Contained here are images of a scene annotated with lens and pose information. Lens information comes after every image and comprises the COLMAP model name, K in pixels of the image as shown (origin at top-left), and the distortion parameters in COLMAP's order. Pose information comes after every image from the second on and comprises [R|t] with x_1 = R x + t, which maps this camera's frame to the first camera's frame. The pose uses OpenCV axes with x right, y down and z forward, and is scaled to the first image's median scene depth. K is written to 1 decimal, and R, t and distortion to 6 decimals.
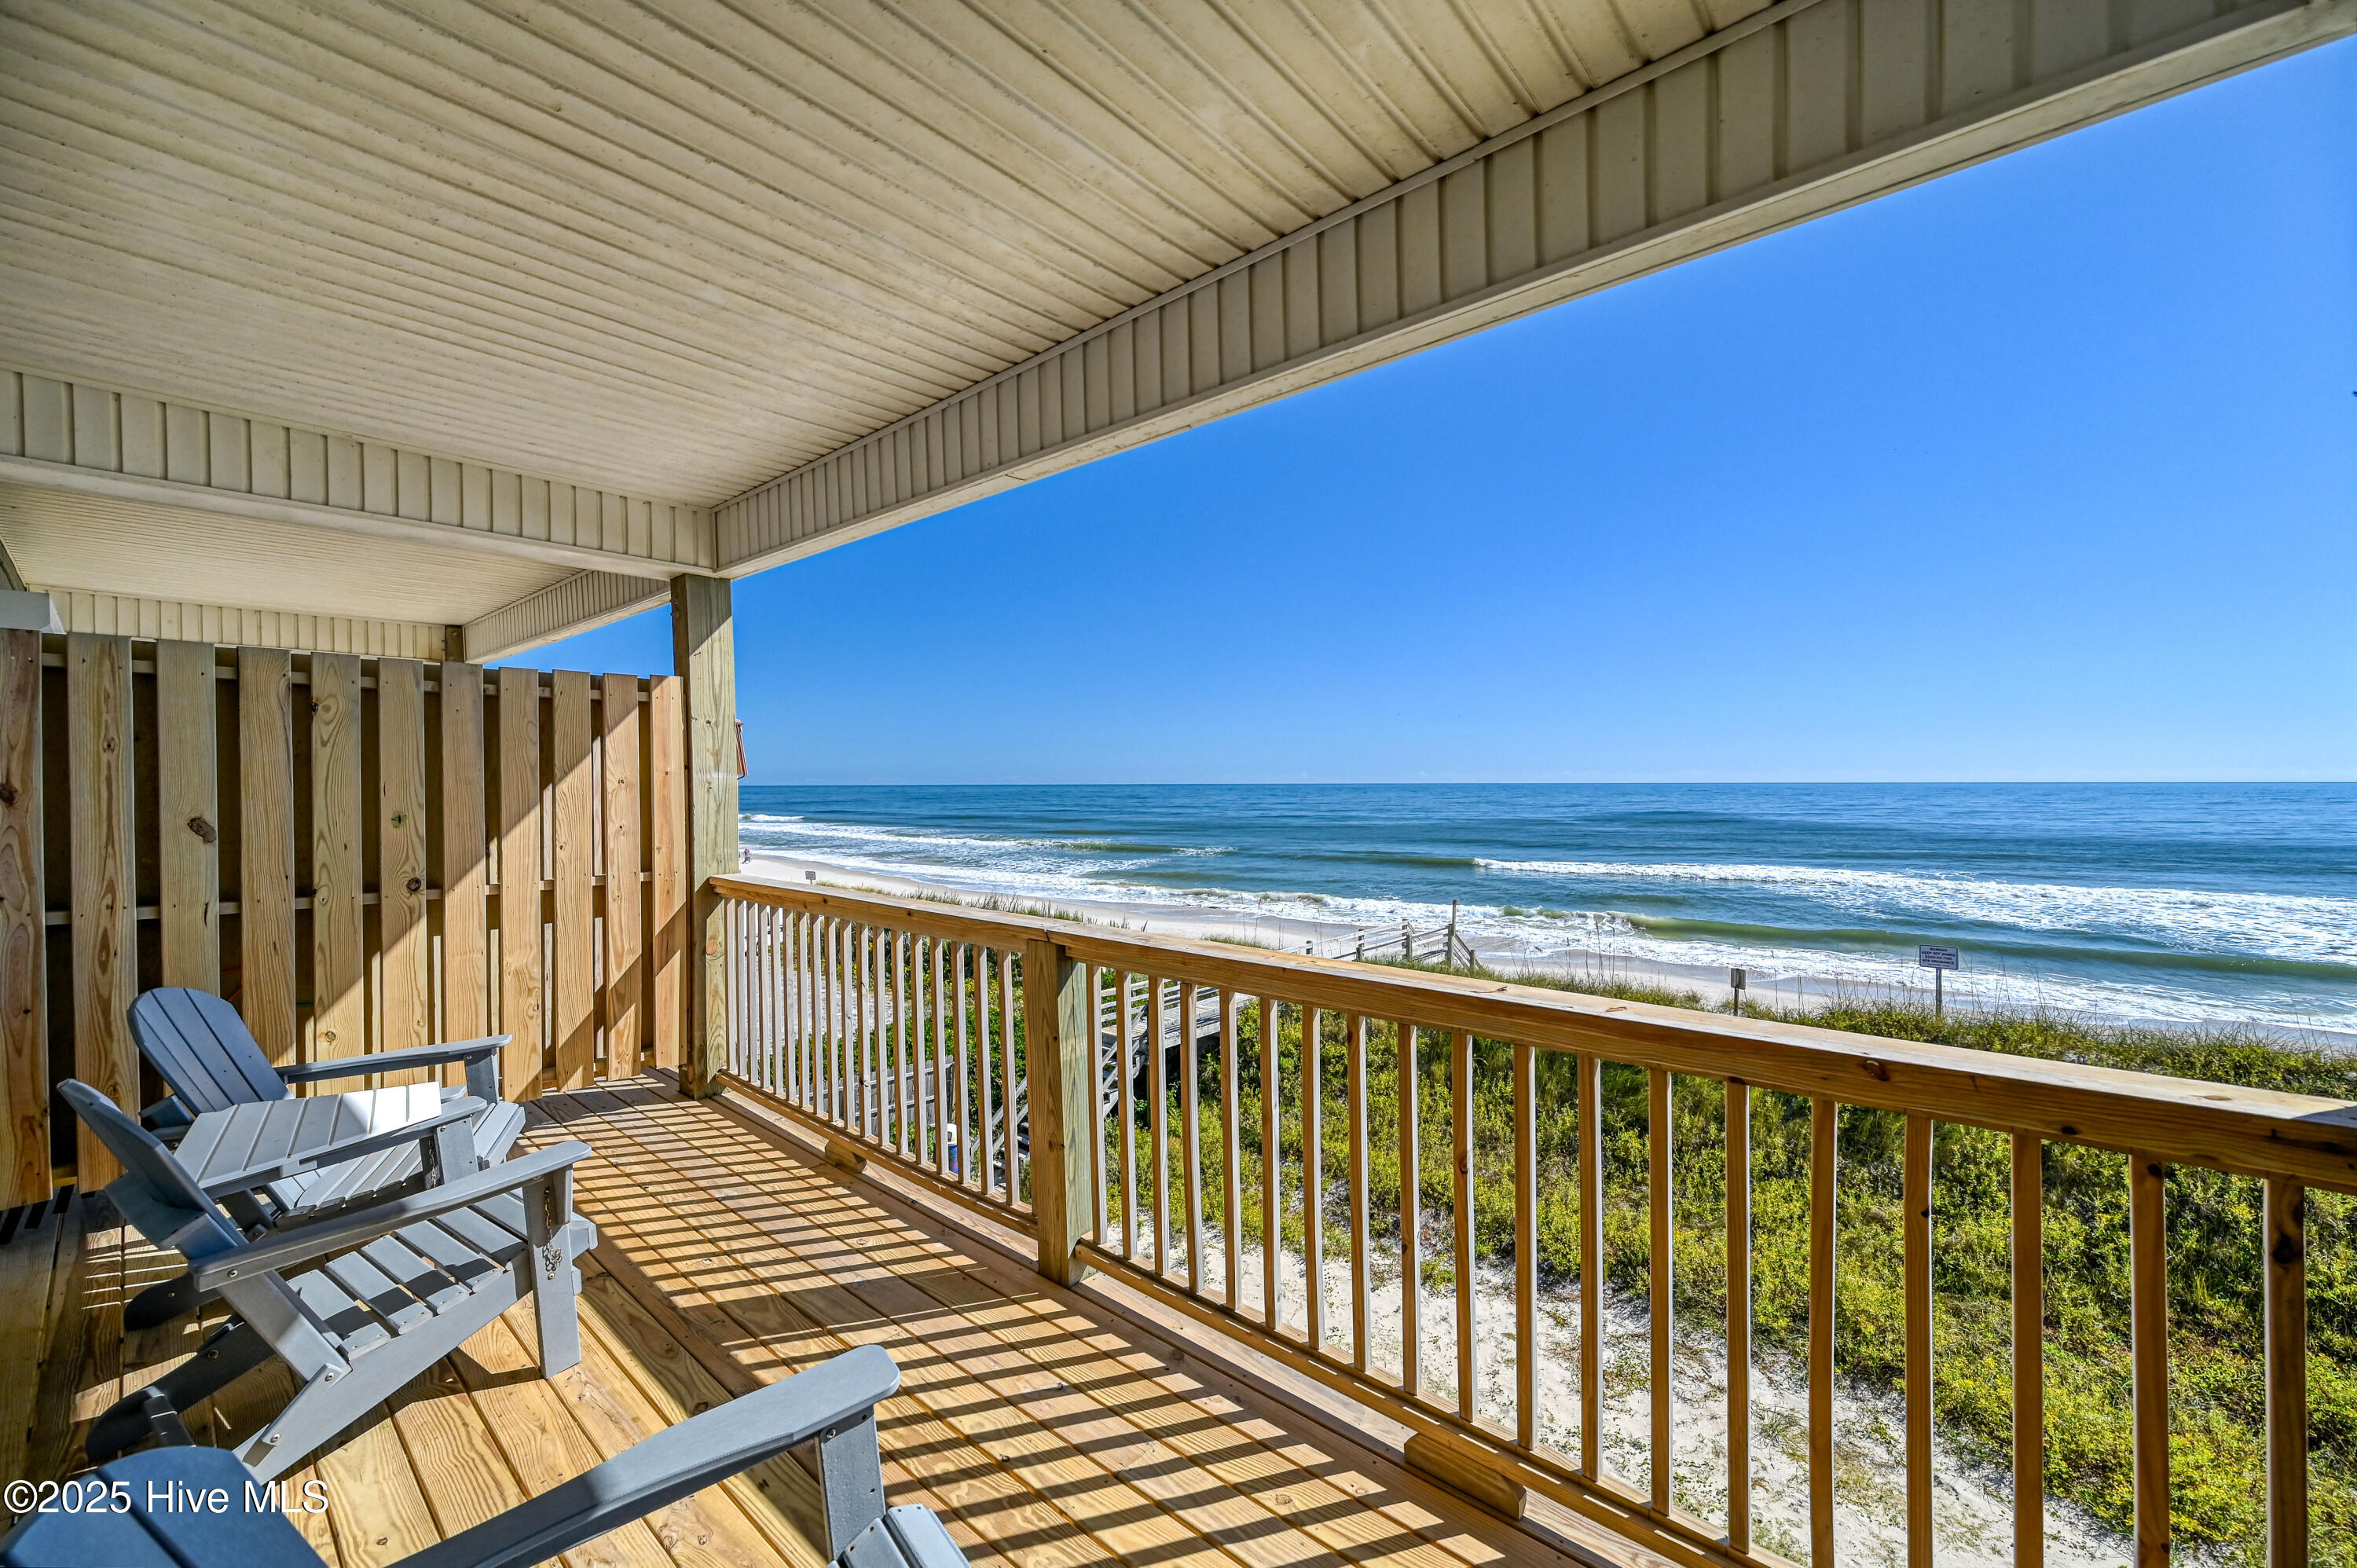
lens RADIAL K [[942.0, 0, 1181.1], [0, 942.0, 787.4], [0, 0, 1]] dist [-0.000570, -0.000145]
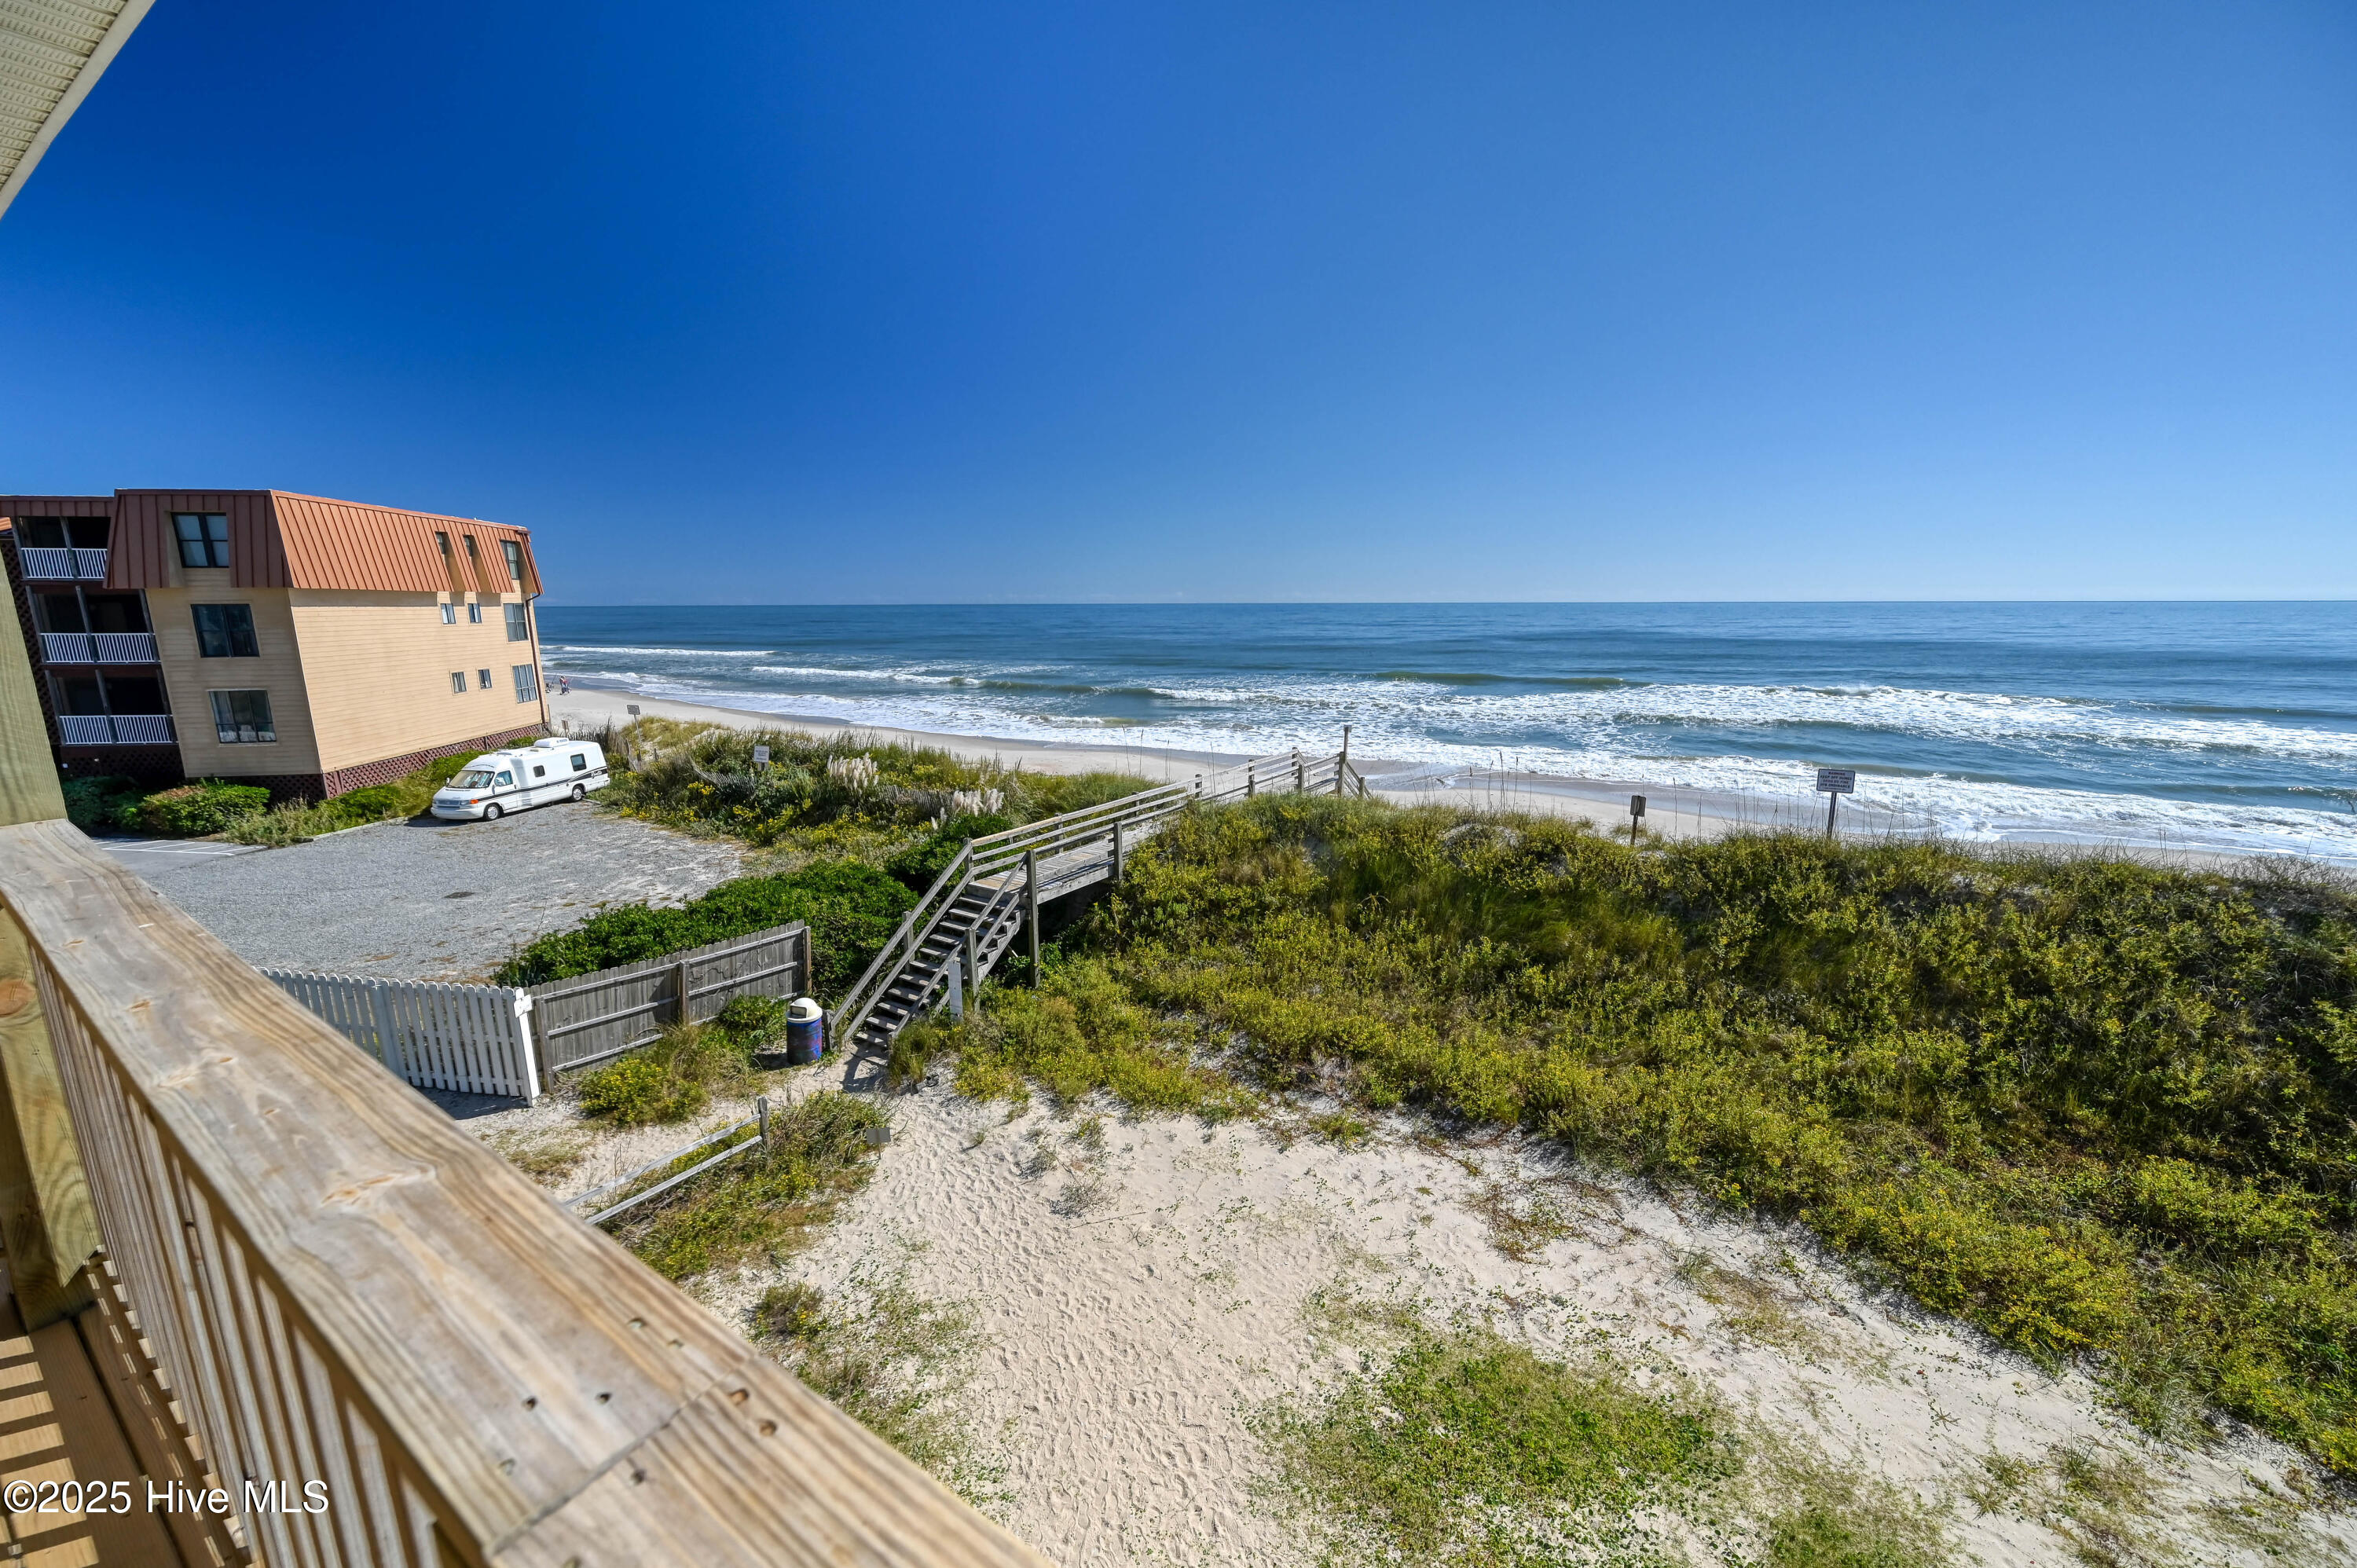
lens RADIAL K [[942.0, 0, 1181.1], [0, 942.0, 787.4], [0, 0, 1]] dist [-0.000570, -0.000145]
pose [[0.990832, -0.027250, 0.132322, -0.011538], [0.001924, 0.982193, 0.187864, -0.000288], [-0.135085, -0.185887, 0.973241, 0.197342]]
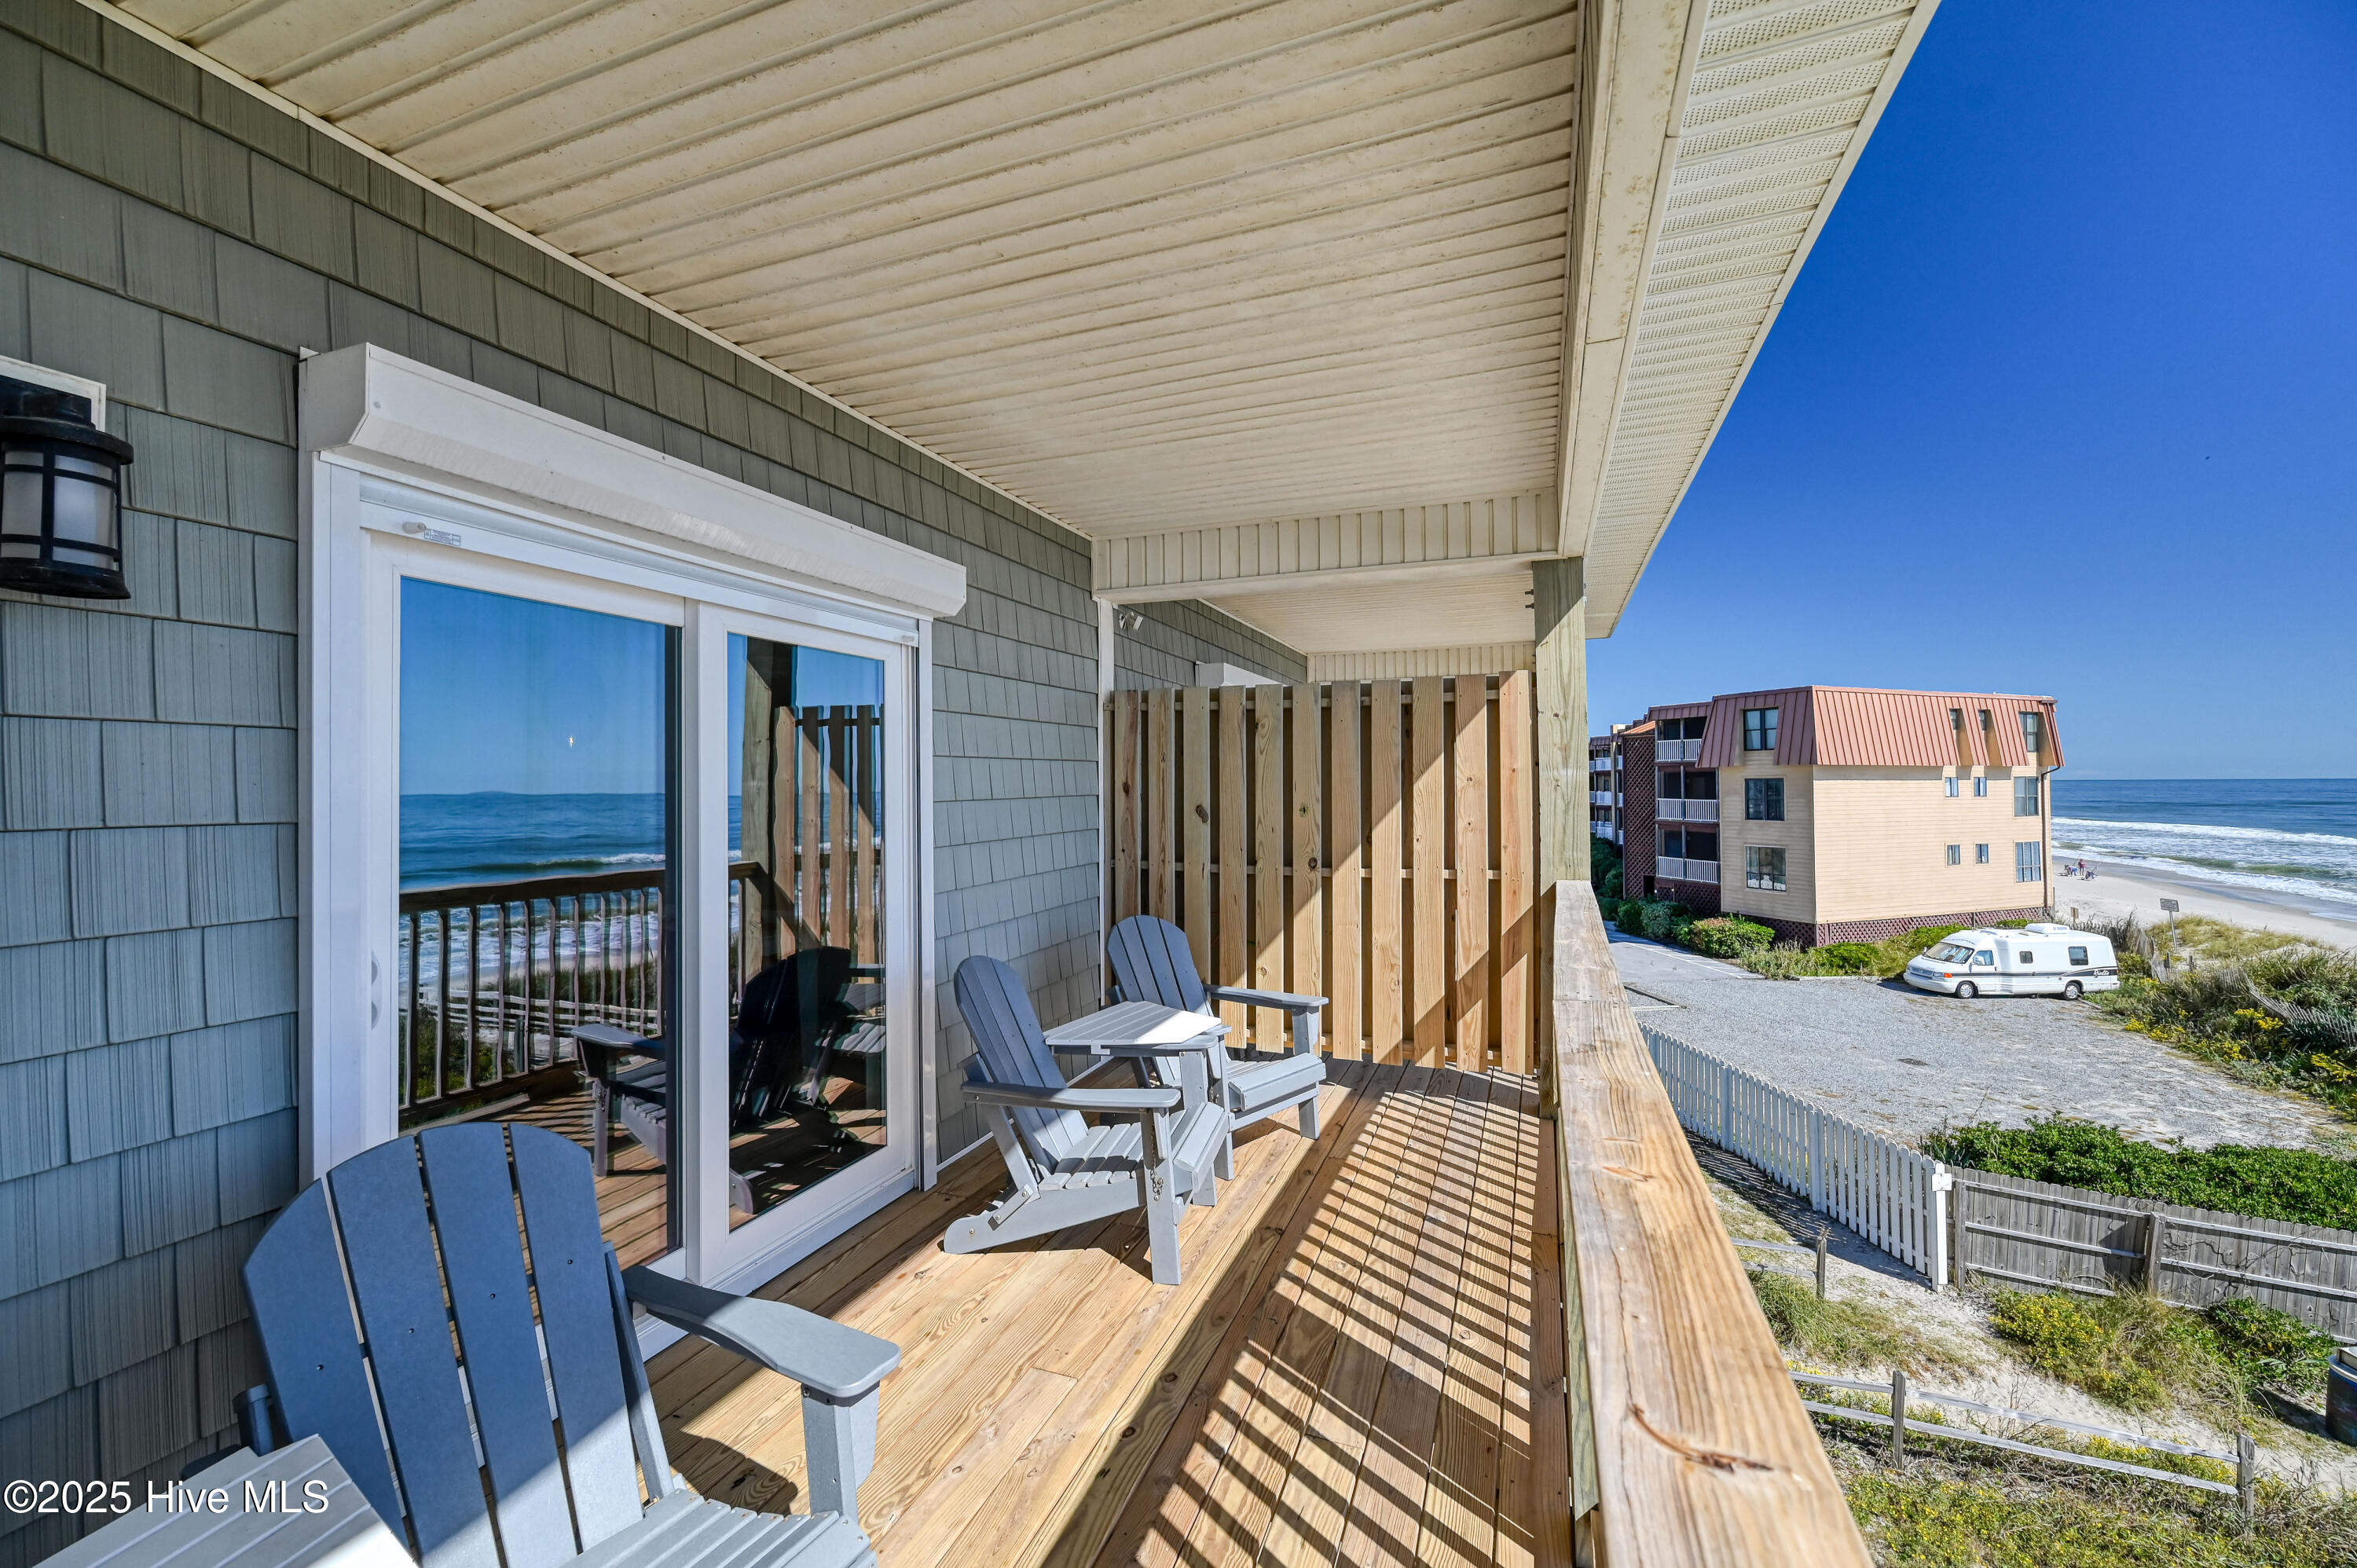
lens RADIAL K [[953.8, 0, 1168.6], [0, 953.8, 764.6], [0, 0, 1]] dist [-0.000590, -0.000249]
pose [[0.344287, -0.017205, -0.938707, 0.093215], [-0.000064, 0.999832, -0.018349, -0.001103], [0.938865, 0.006377, 0.344228, 0.116990]]
